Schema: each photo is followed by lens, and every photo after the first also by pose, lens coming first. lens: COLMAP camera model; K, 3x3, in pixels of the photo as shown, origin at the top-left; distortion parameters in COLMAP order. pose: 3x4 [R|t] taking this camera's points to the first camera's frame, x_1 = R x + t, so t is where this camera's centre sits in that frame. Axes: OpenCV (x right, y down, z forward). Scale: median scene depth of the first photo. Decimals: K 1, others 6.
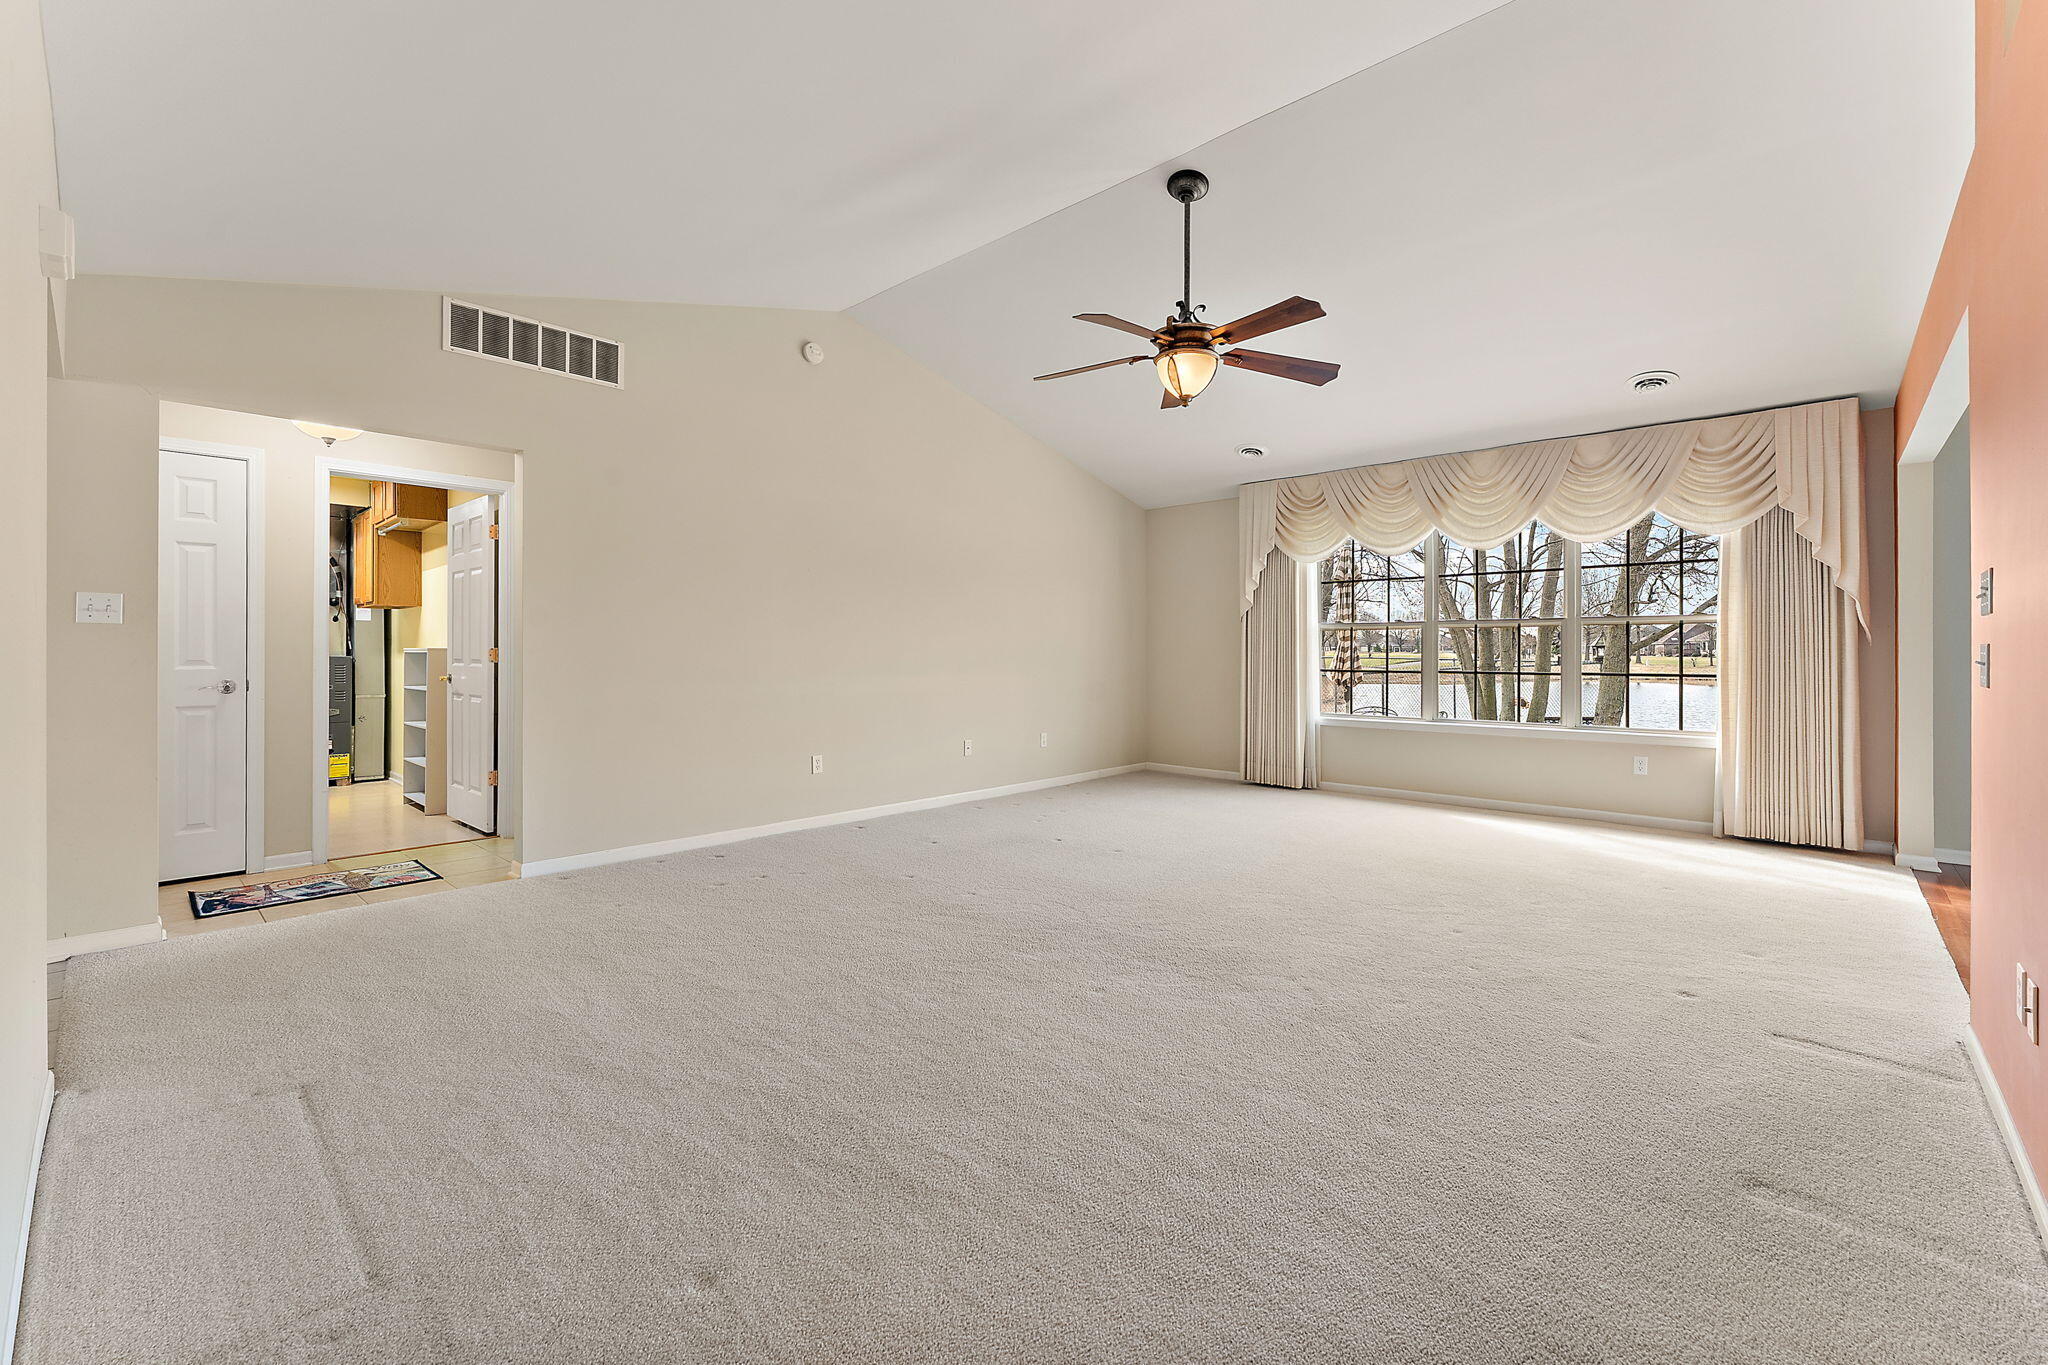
lens RADIAL K [[841.3, 0, 1019.9], [0, 841.3, 661.3], [0, 0, 1]] dist [0.002808, -0.001064]
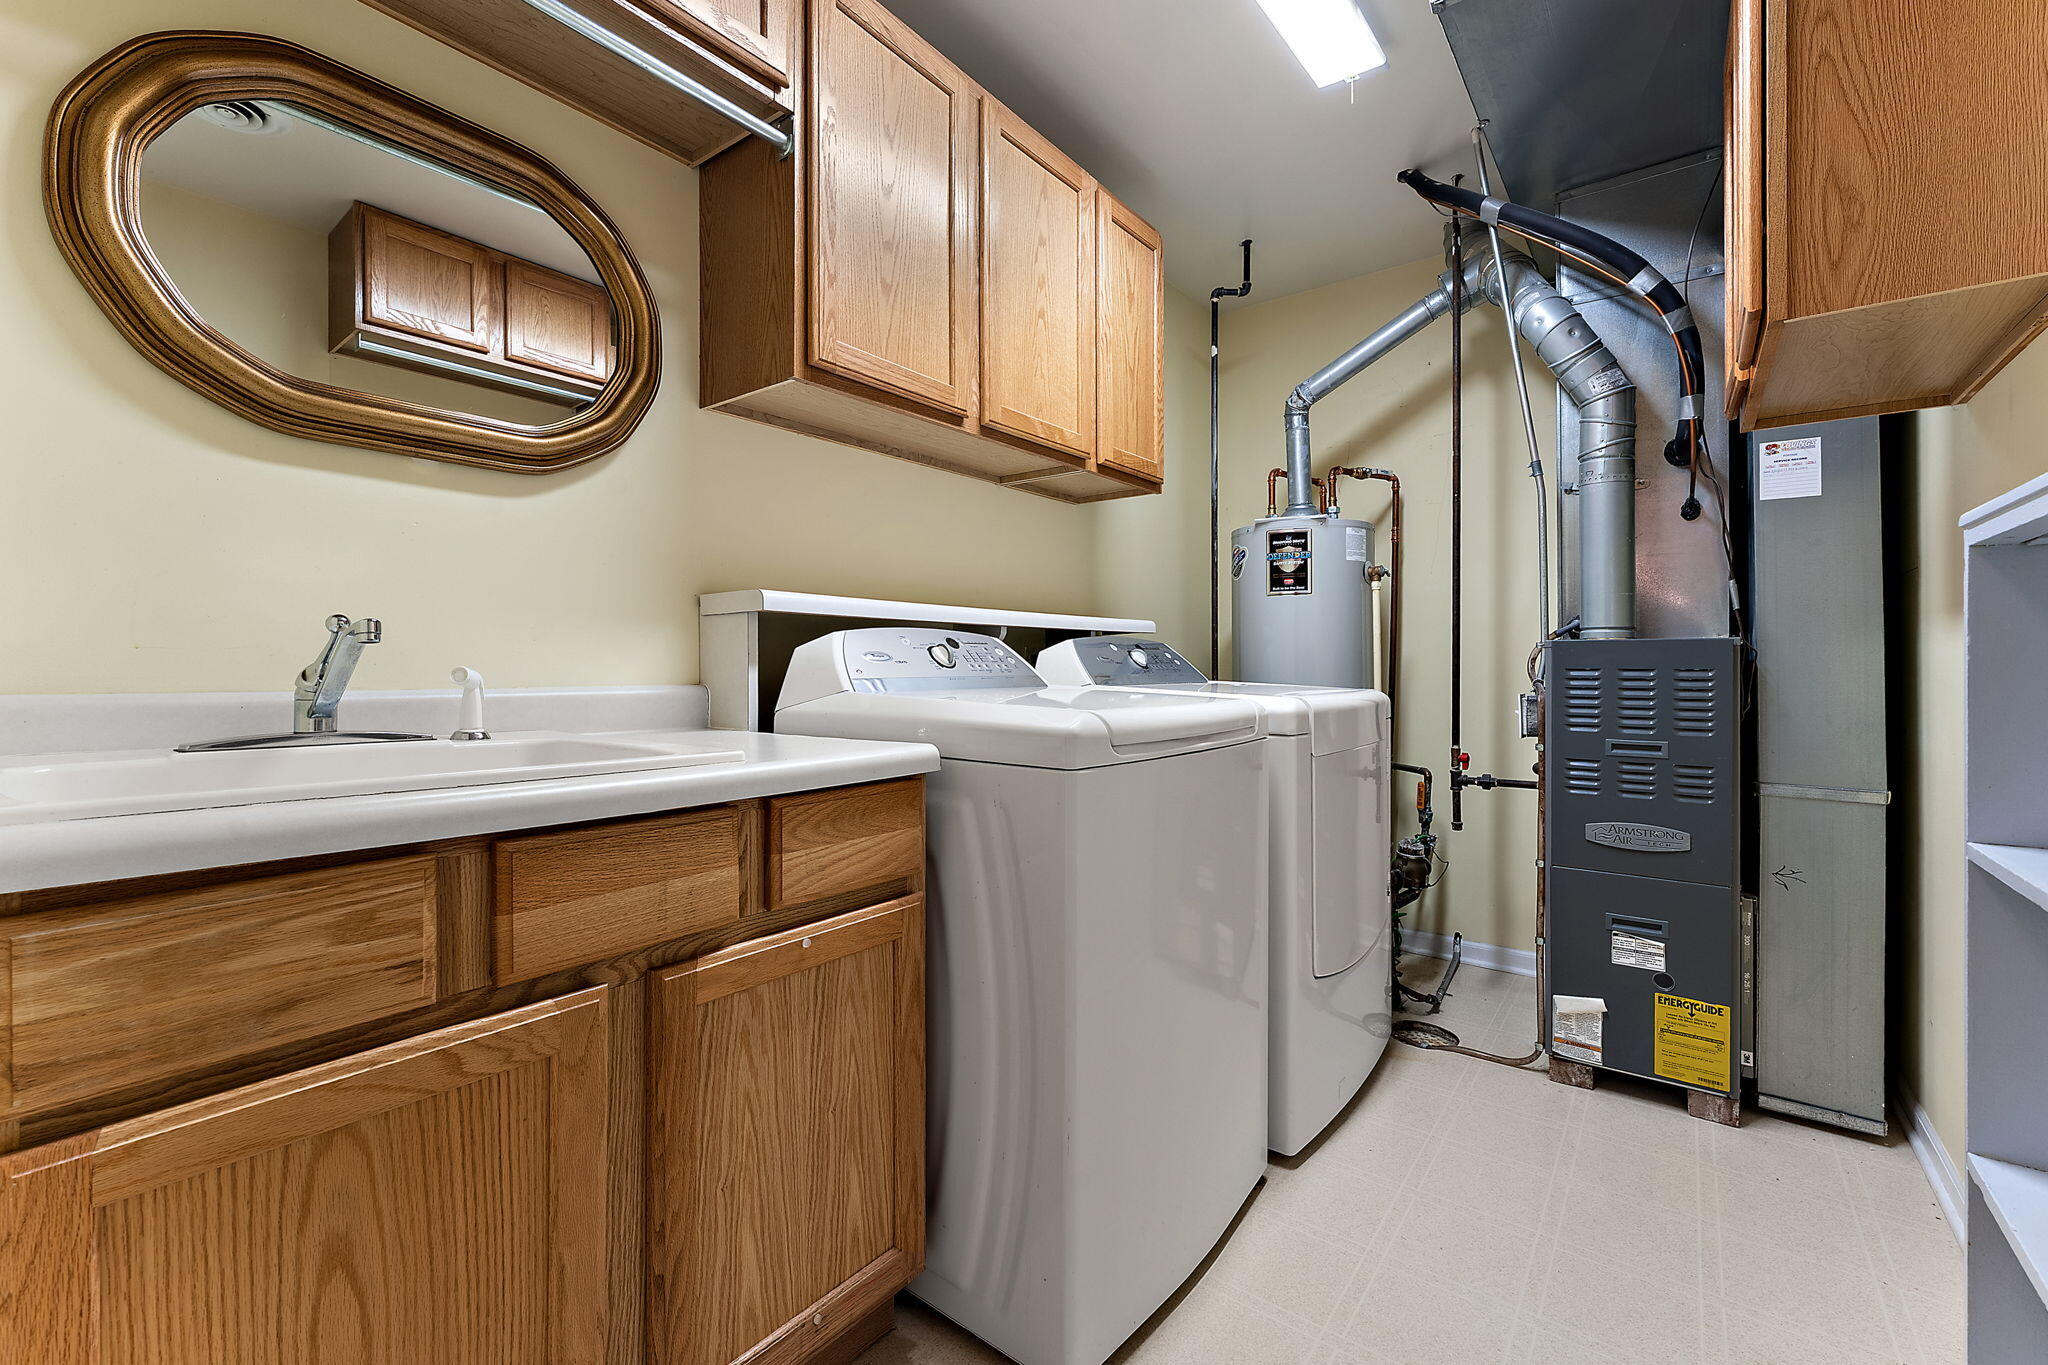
lens RADIAL K [[841.3, 0, 1019.7], [0, 841.3, 679.1], [0, 0, 1]] dist [0.002808, -0.001064]
pose [[0.080180, 0.011753, -0.996711, -0.545104], [-0.000019, 0.999930, 0.011790, 0.003187], [0.996780, -0.000927, 0.080175, 0.747771]]
